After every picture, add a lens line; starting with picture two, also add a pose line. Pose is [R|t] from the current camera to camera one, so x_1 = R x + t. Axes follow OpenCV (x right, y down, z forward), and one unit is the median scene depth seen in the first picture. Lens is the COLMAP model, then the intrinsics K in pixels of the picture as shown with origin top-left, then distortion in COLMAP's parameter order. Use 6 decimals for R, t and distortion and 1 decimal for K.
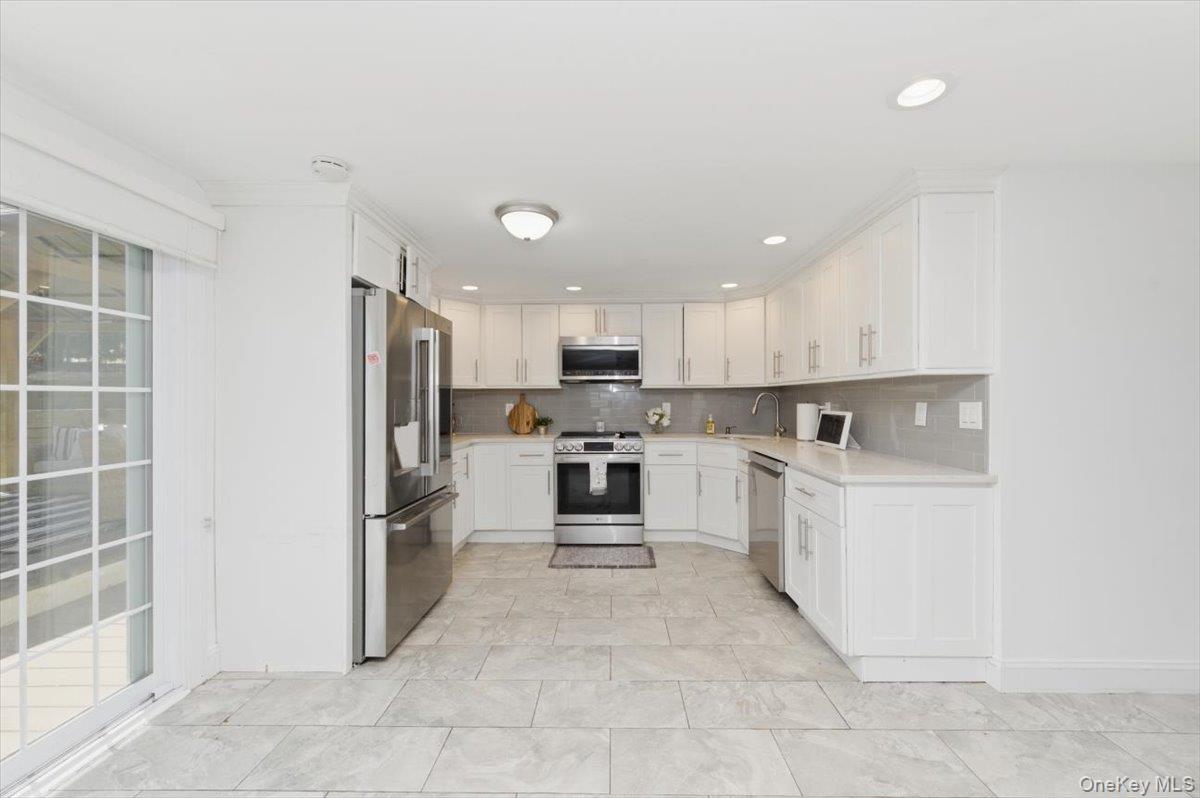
lens RADIAL K [[493.2, 0, 608.7], [0, 493.2, 400.1], [0, 0, 1]] dist [0.011470, -0.001198]
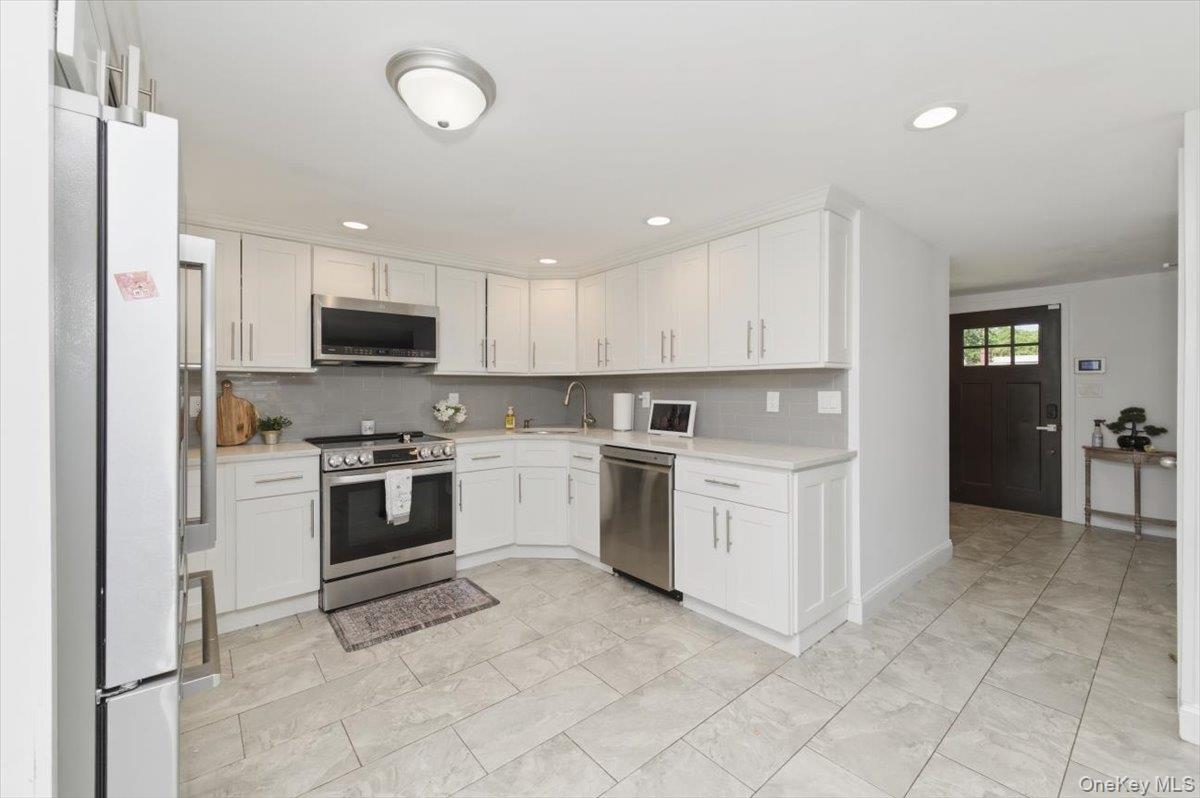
lens RADIAL K [[493.2, 0, 603.2], [0, 493.2, 389.2], [0, 0, 1]] dist [0.011470, -0.001198]
pose [[0.743719, 0.000483, 0.668492, -0.274667], [0.001459, 0.999996, -0.002347, 0.000788], [-0.668491, 0.002721, 0.743716, 0.269723]]
